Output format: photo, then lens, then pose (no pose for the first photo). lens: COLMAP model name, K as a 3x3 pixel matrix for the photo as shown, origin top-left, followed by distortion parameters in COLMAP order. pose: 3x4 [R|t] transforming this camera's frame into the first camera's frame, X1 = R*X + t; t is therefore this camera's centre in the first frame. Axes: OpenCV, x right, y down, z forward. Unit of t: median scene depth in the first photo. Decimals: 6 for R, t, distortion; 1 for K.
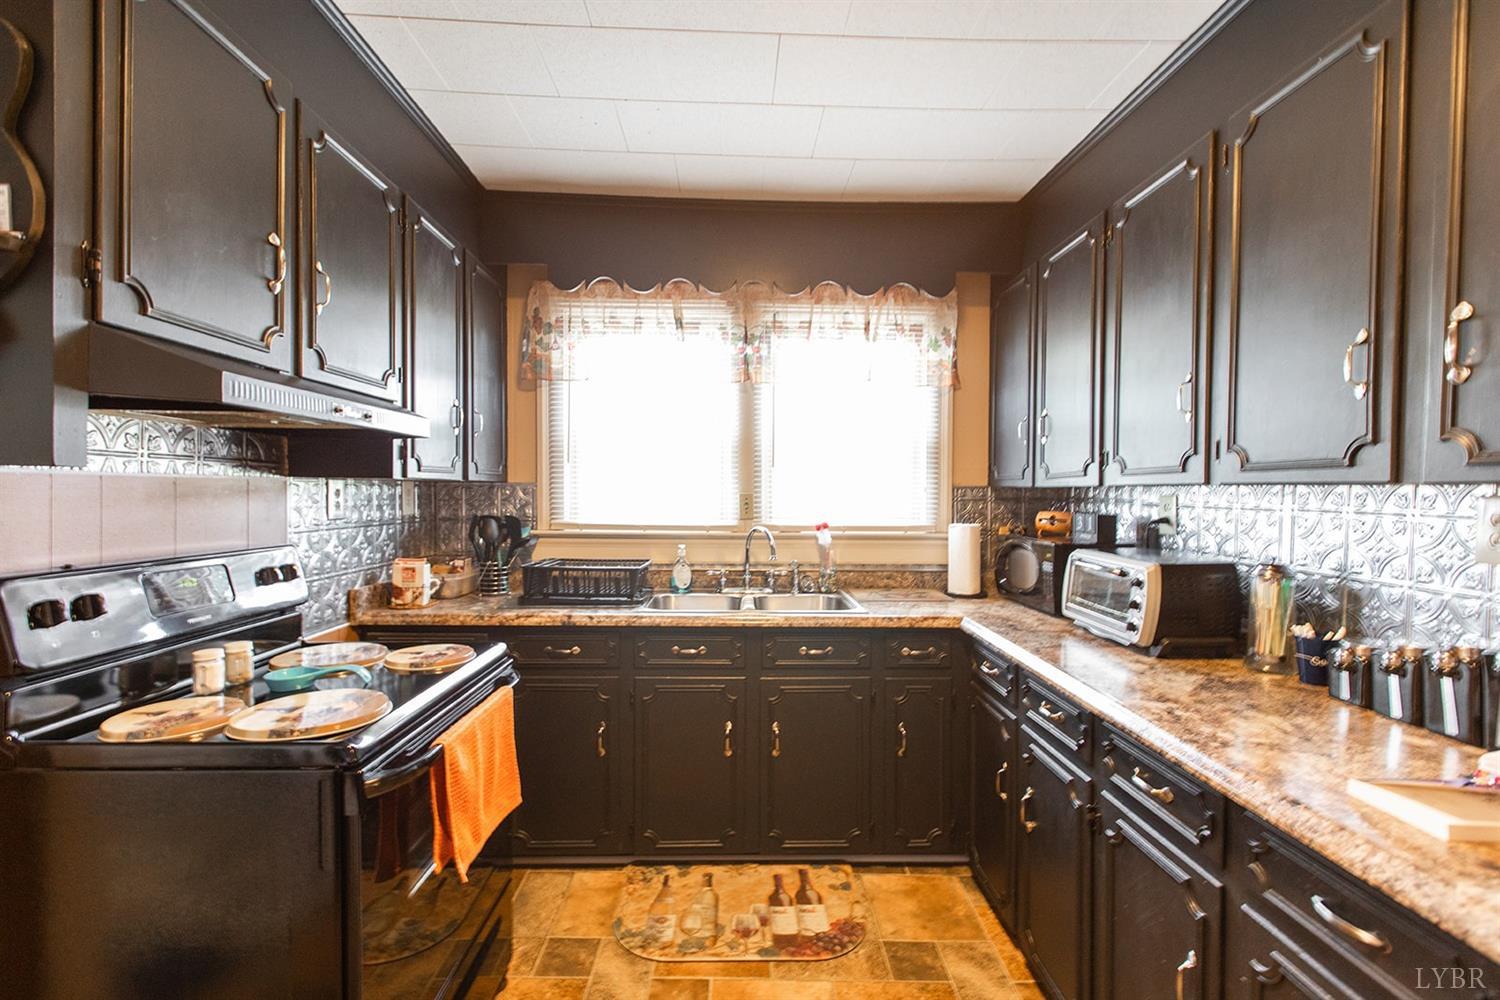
lens RADIAL K [[663.4, 0, 744.2], [0, 663.4, 500.9], [0, 0, 1]] dist [0.002501, -0.001792]
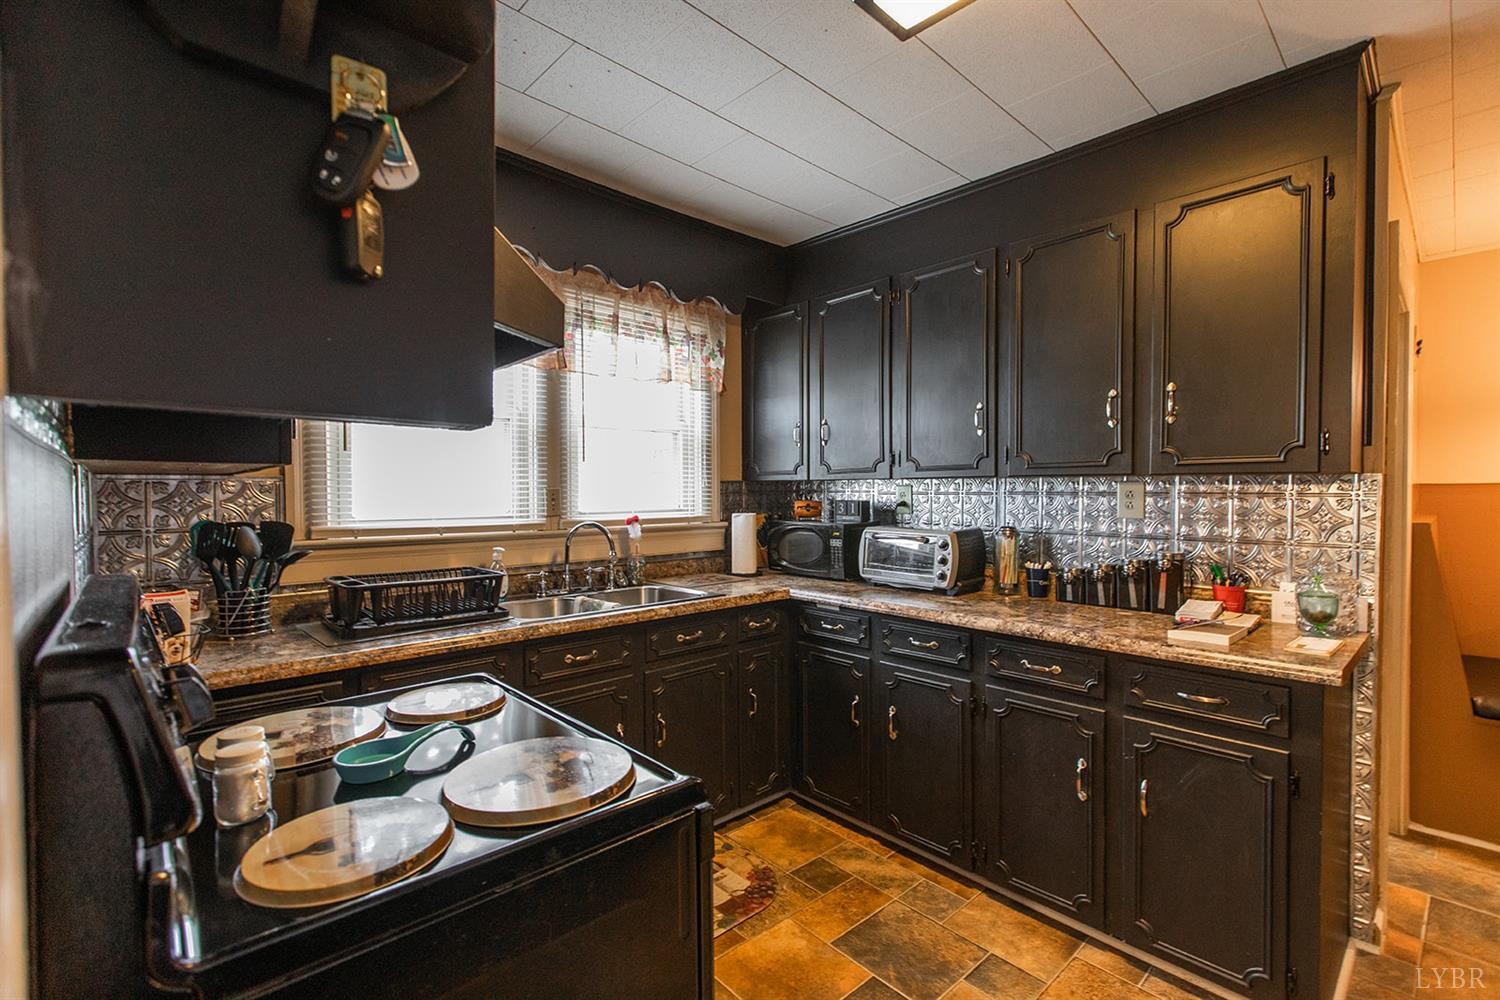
lens RADIAL K [[663.4, 0, 740.2], [0, 663.4, 500.4], [0, 0, 1]] dist [0.002501, -0.001792]
pose [[0.753126, -0.019421, 0.657589, -0.494181], [0.020083, 0.999777, 0.006526, 0.005474], [-0.657570, 0.008291, 0.753348, 0.149190]]
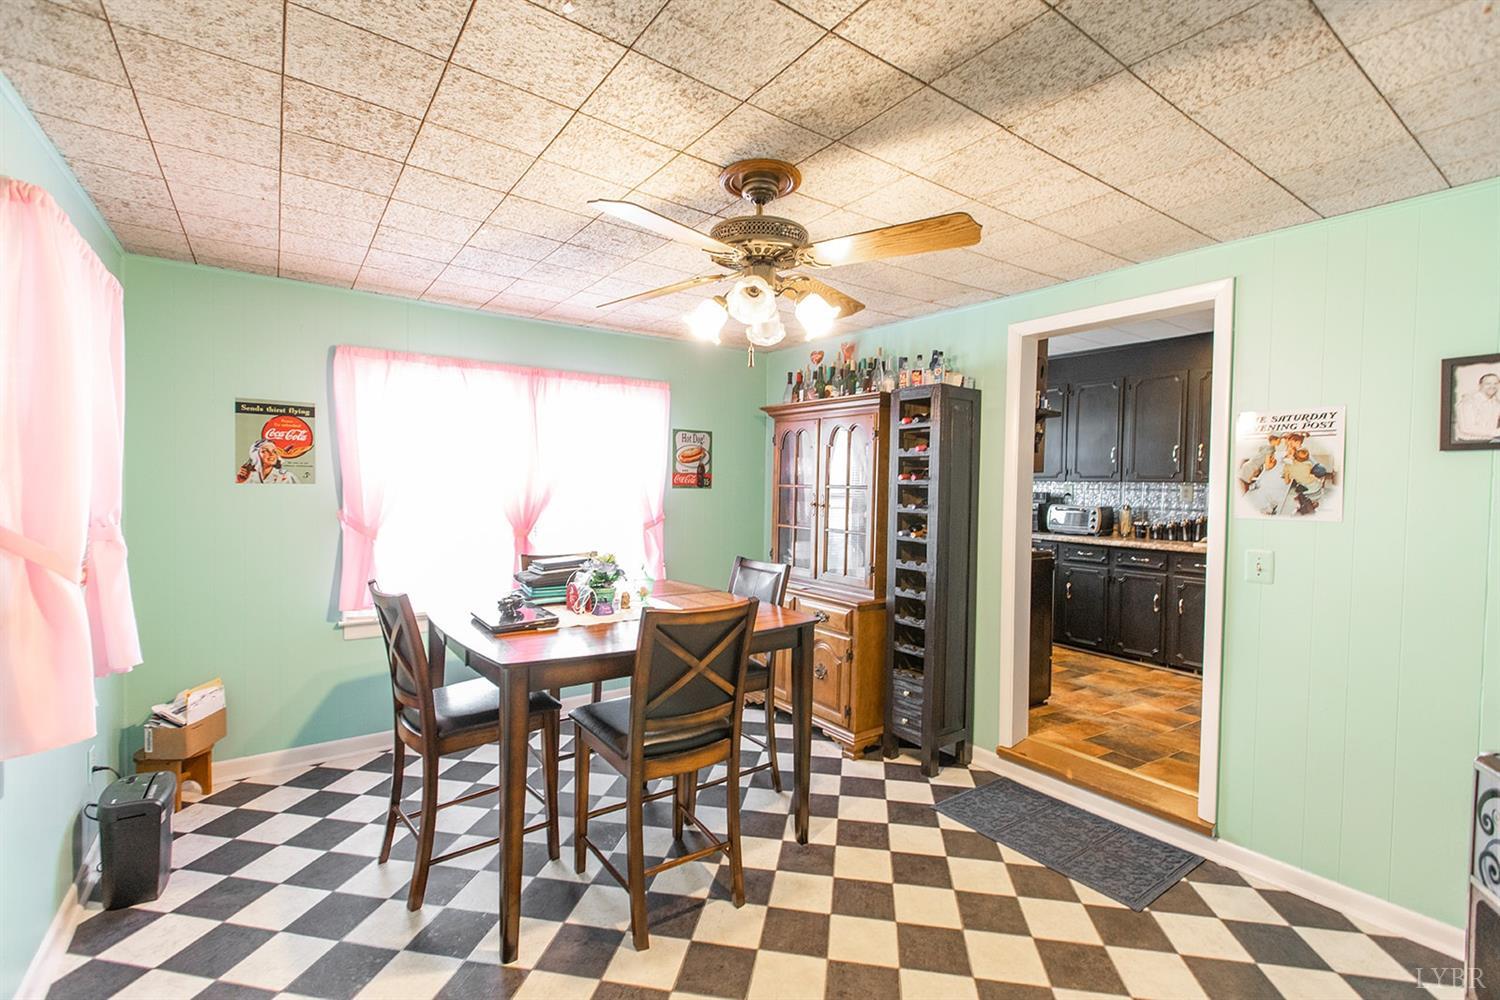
lens RADIAL K [[663.4, 0, 733.7], [0, 663.4, 498.1], [0, 0, 1]] dist [0.002501, -0.001792]
pose [[0.839446, -0.002551, 0.543437, -1.804530], [-0.000722, 0.999983, 0.005811, 0.026756], [-0.543443, -0.005270, 0.839430, -0.494290]]
